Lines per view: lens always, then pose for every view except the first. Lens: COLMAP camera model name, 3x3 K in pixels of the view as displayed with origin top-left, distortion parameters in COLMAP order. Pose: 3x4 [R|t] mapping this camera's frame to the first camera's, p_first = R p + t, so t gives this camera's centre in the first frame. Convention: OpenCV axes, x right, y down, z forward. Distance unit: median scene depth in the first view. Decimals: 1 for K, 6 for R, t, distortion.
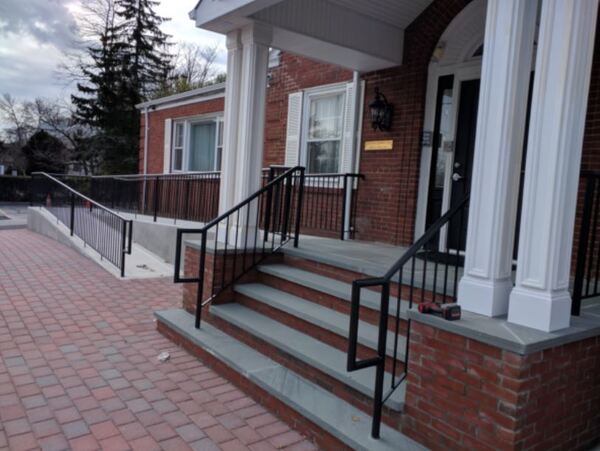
lens RADIAL K [[503.0, 0, 300.0], [0, 503.0, 225.5], [0, 0, 1]] dist [0.002813, -0.003834]
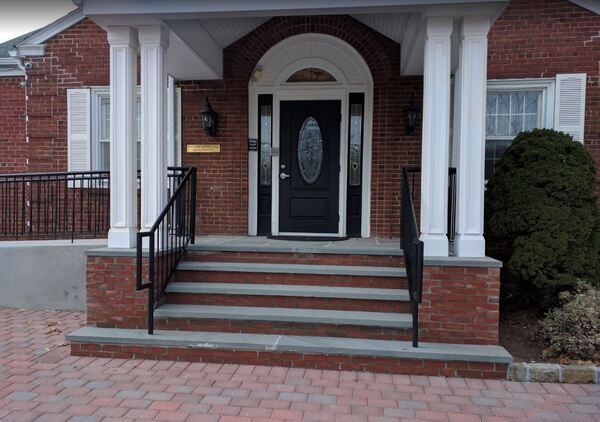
lens RADIAL K [[503.6, 0, 282.4], [0, 503.6, 232.1], [0, 0, 1]] dist [0.009902, -0.003114]
pose [[0.694167, -0.091248, 0.714007, -0.593314], [0.086655, 0.995312, 0.042951, -0.009438], [-0.714579, 0.032057, 0.698820, 0.113502]]
